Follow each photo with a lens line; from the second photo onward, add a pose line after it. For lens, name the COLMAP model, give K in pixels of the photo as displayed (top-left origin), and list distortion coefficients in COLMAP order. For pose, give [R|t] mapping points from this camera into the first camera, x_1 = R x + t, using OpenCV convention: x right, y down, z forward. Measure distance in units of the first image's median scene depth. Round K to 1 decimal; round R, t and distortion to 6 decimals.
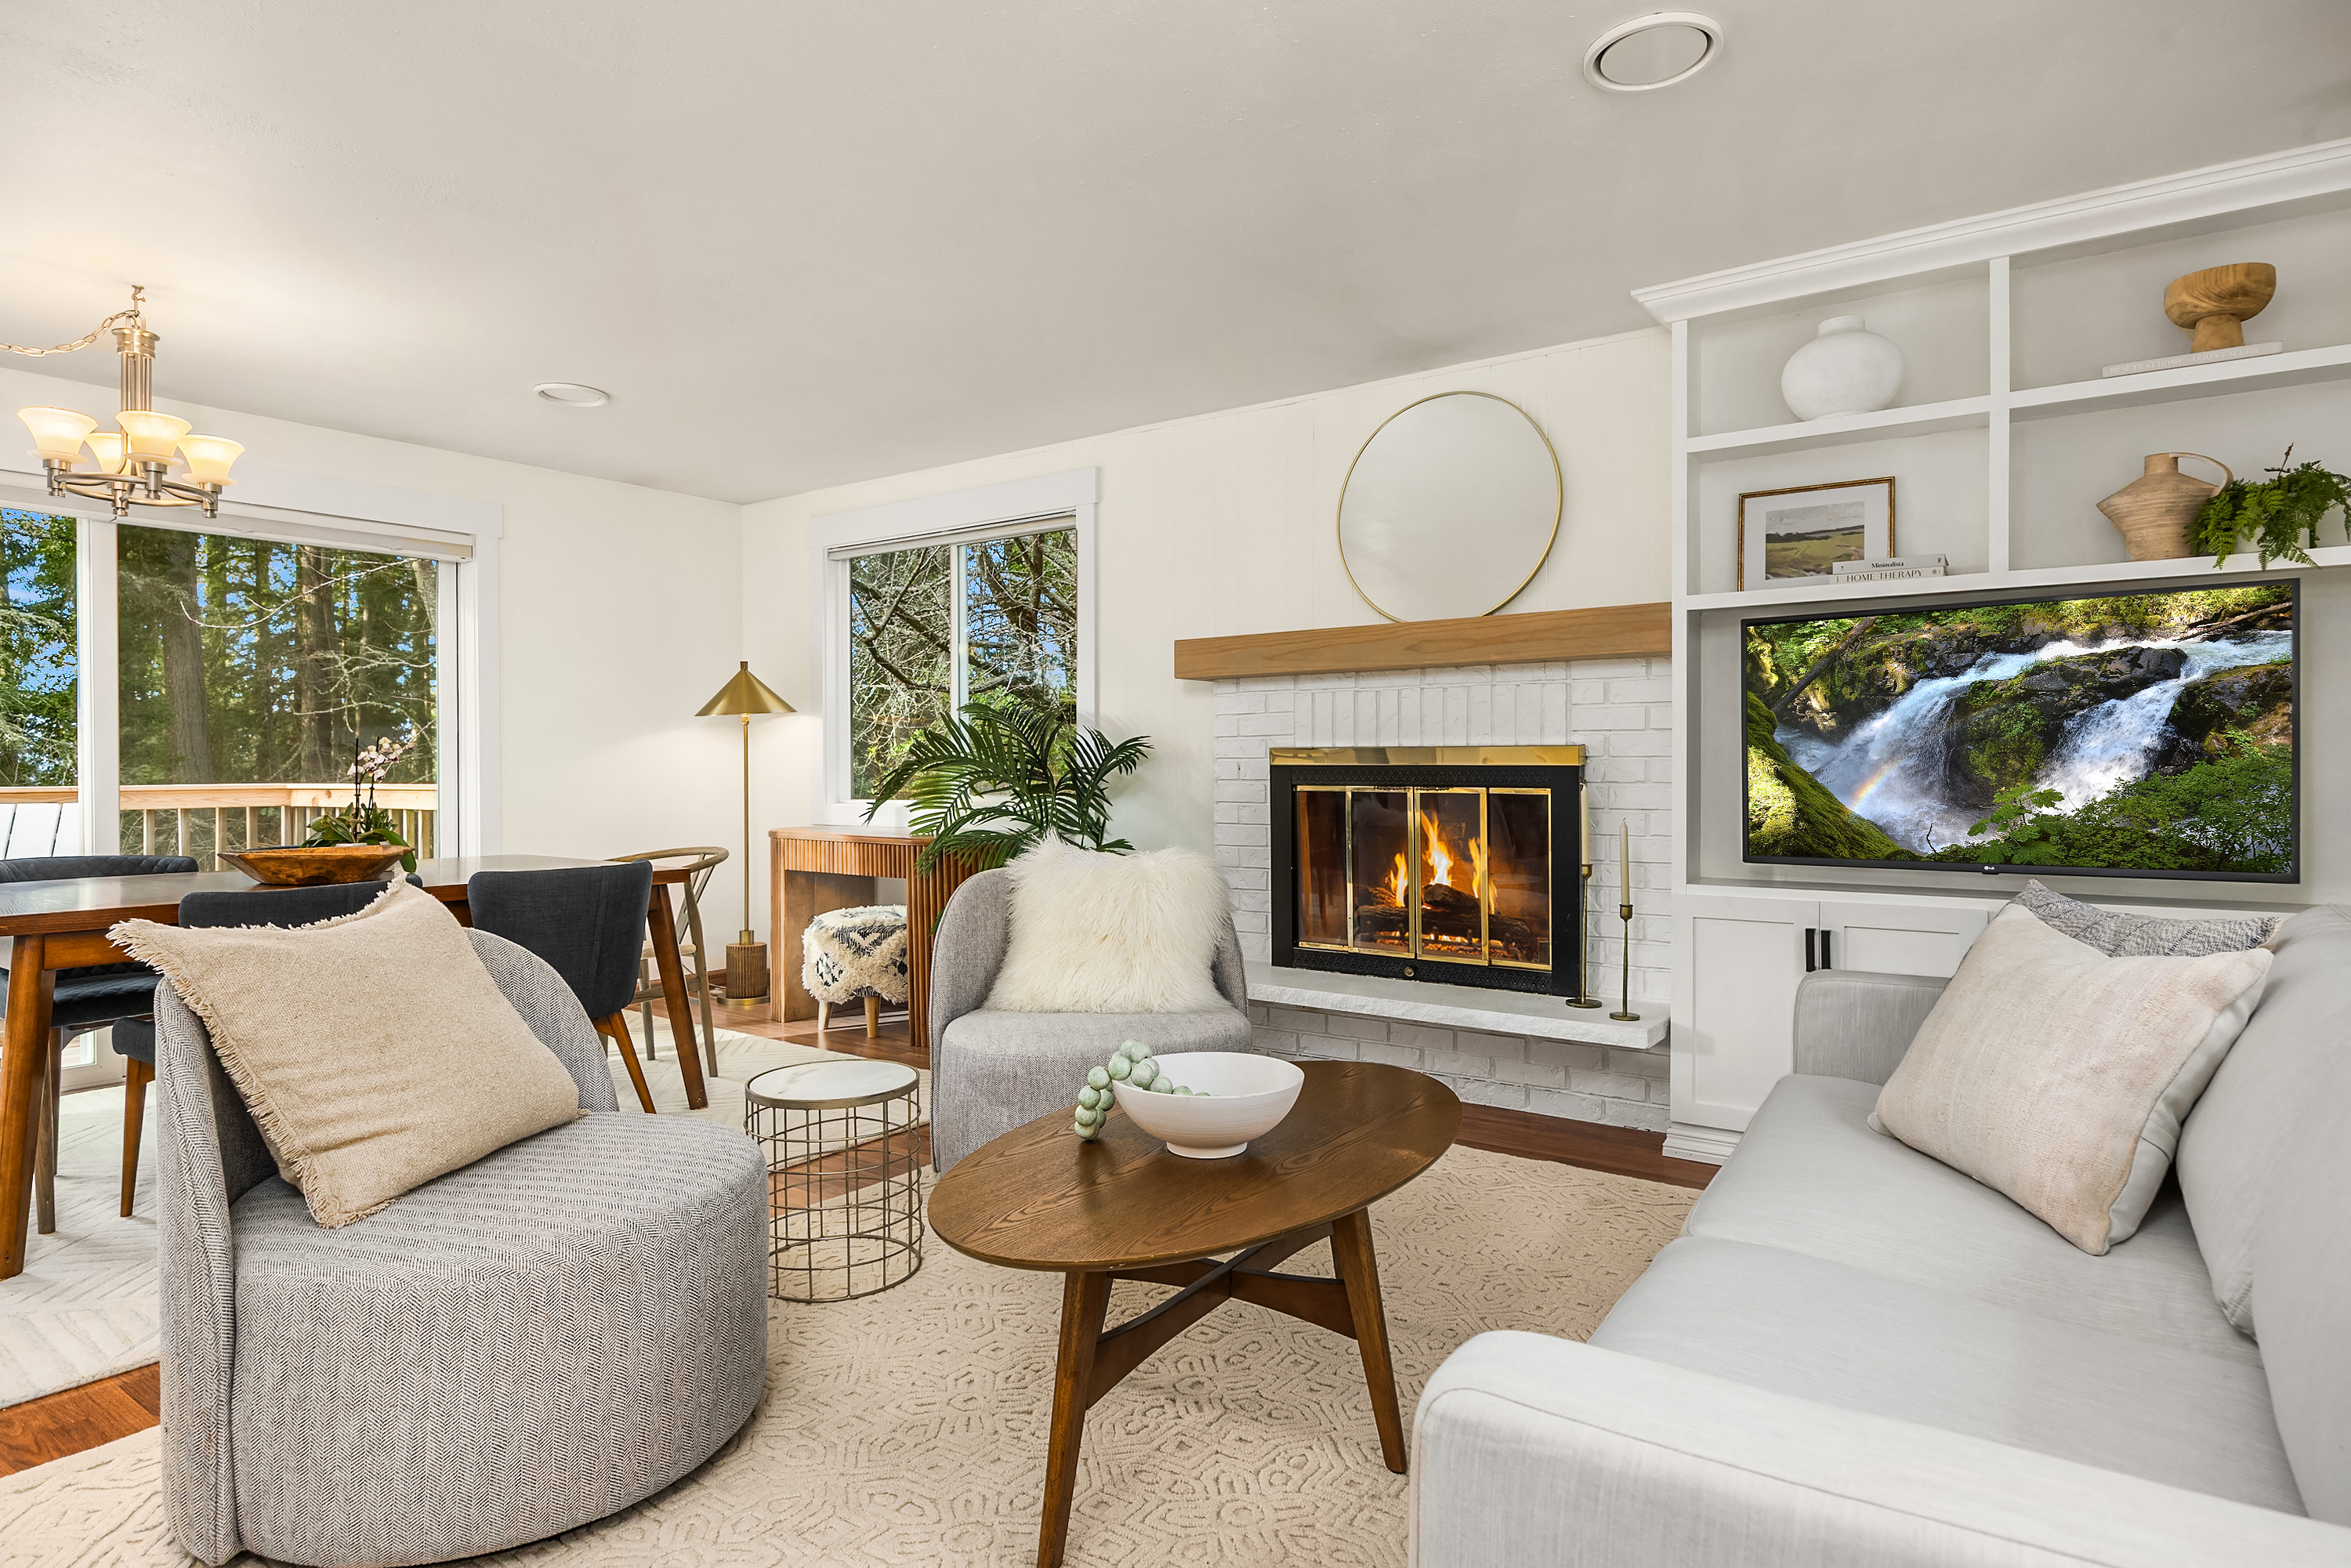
lens RADIAL K [[1313.2, 0, 1188.2], [0, 1313.2, 780.7], [0, 0, 1]] dist [0.016534, 0.001324]
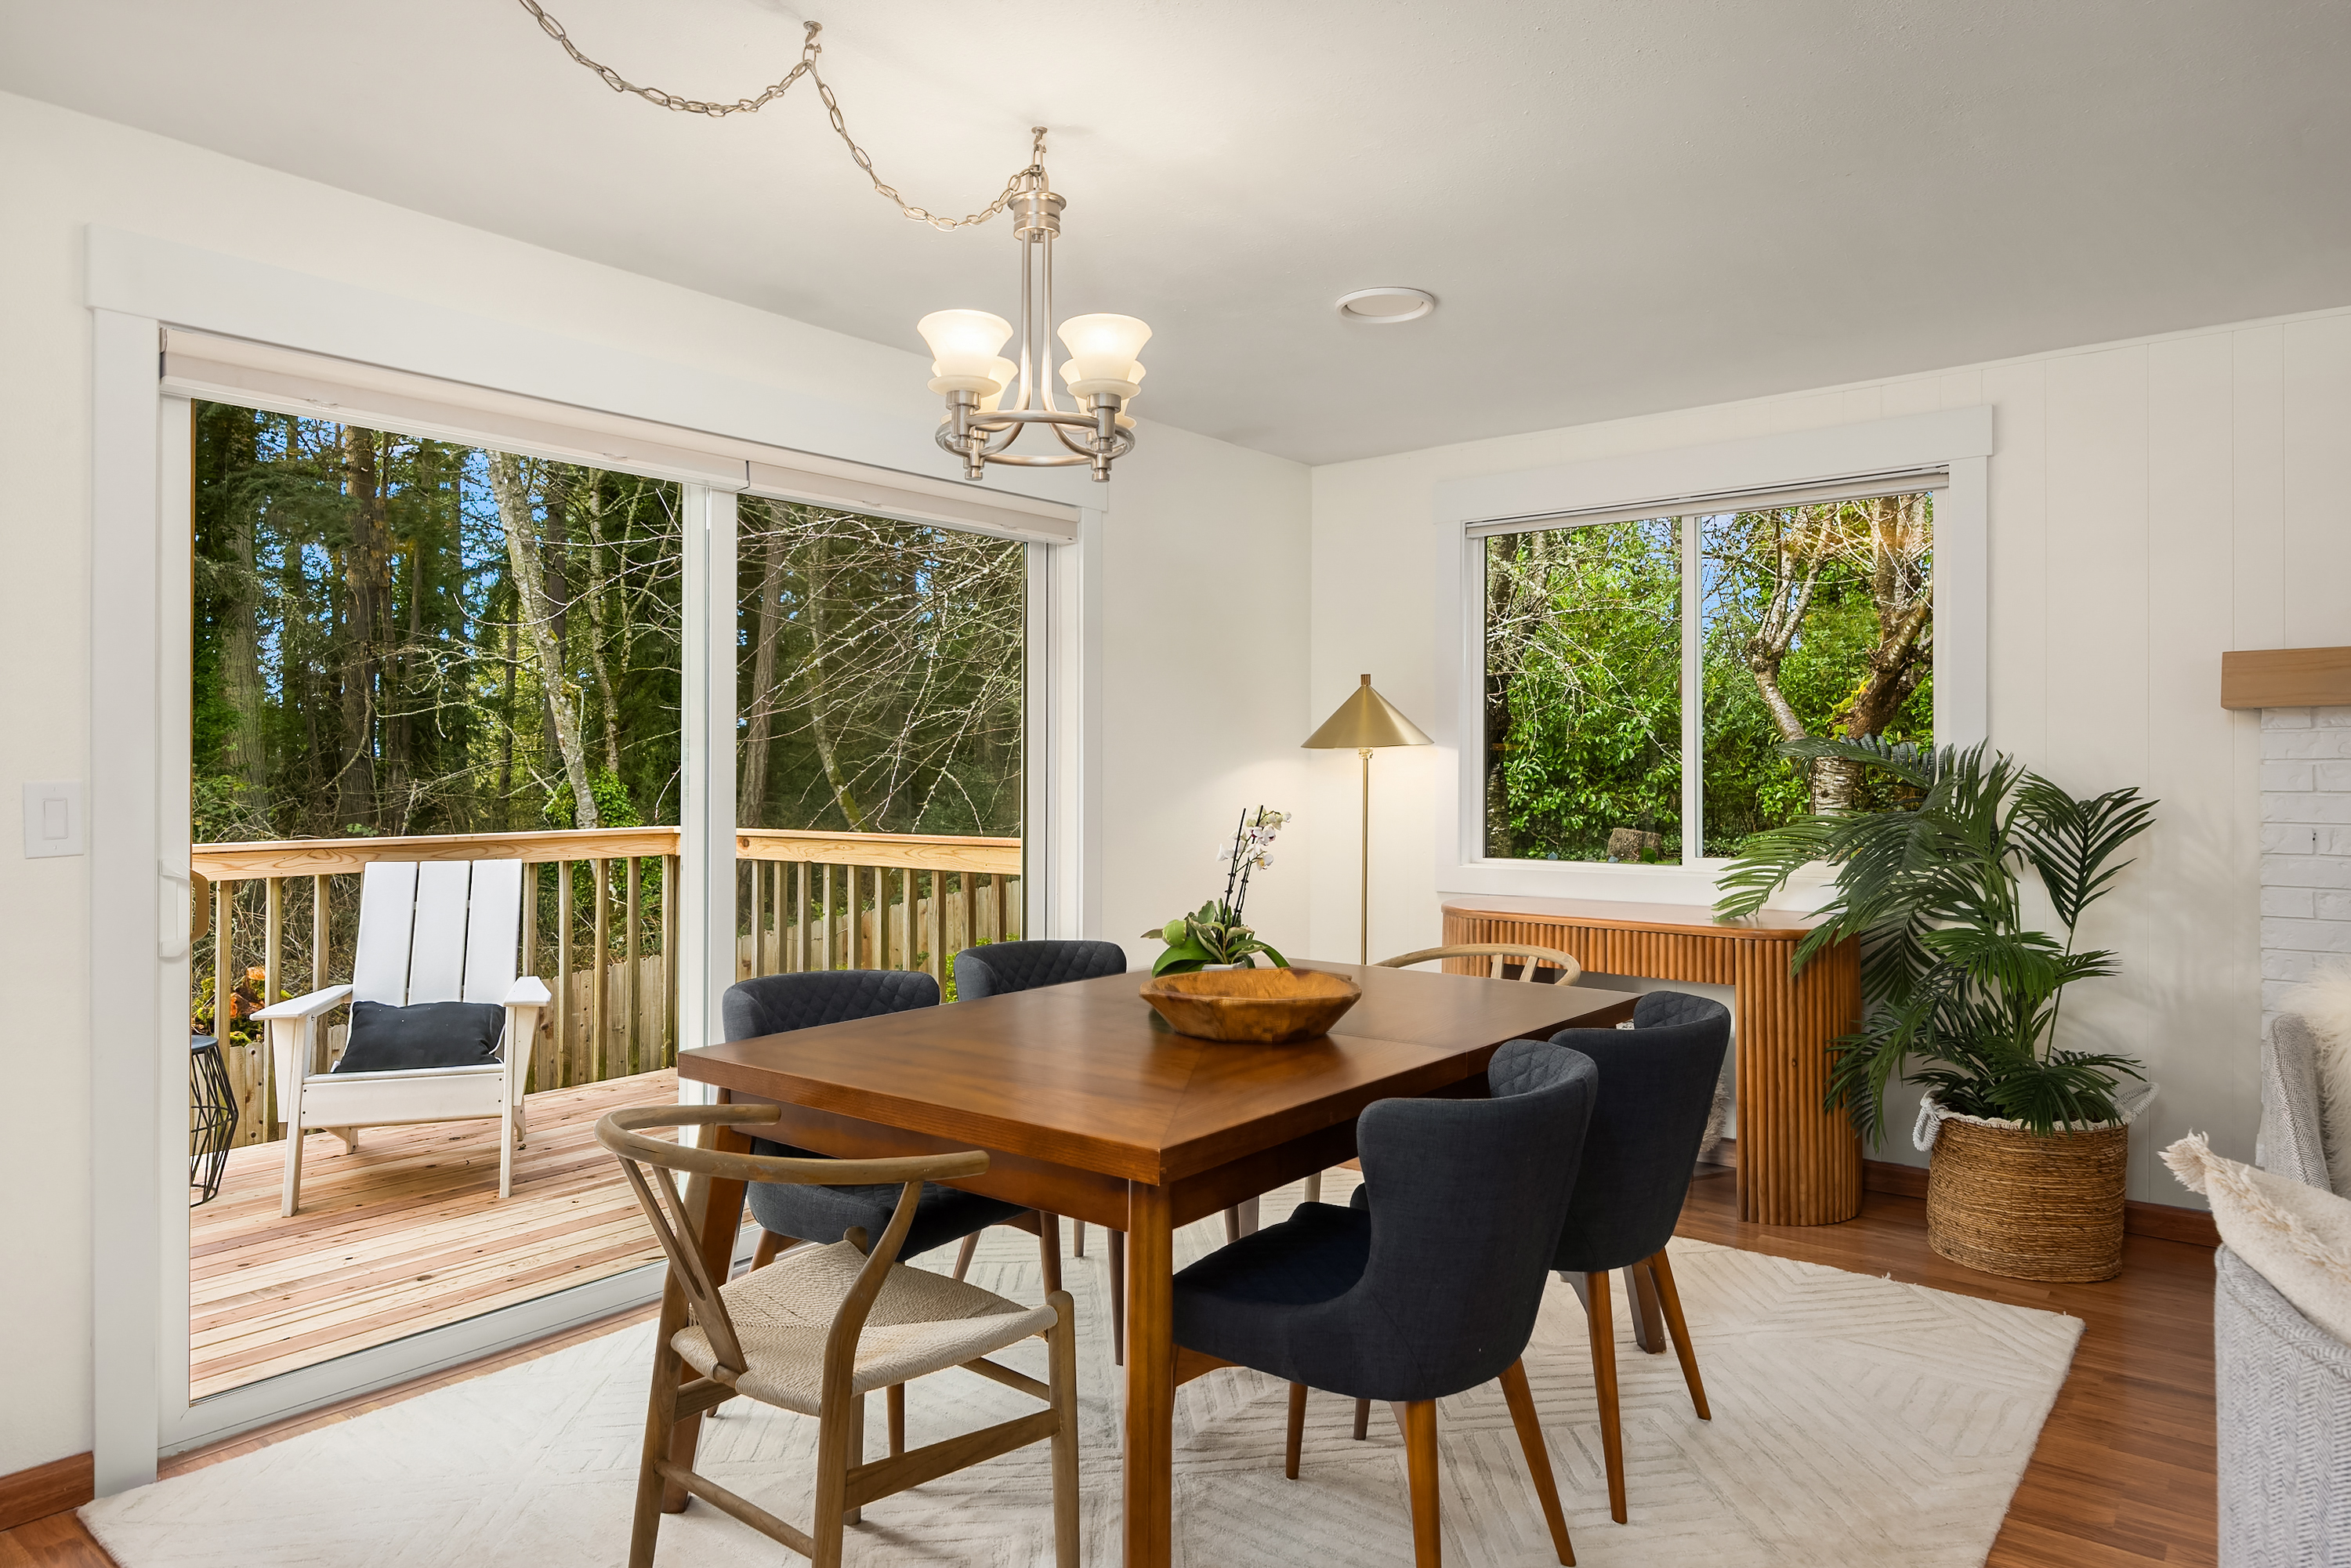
lens RADIAL K [[1459.1, 0, 1174.0], [0, 1459.1, 785.5], [0, 0, 1]] dist [-0.001721, -0.000046]
pose [[0.999495, 0.002207, -0.031691, -0.539428], [-0.002141, 0.999995, 0.002113, -0.037775], [0.031695, -0.002044, 0.999495, 0.217315]]
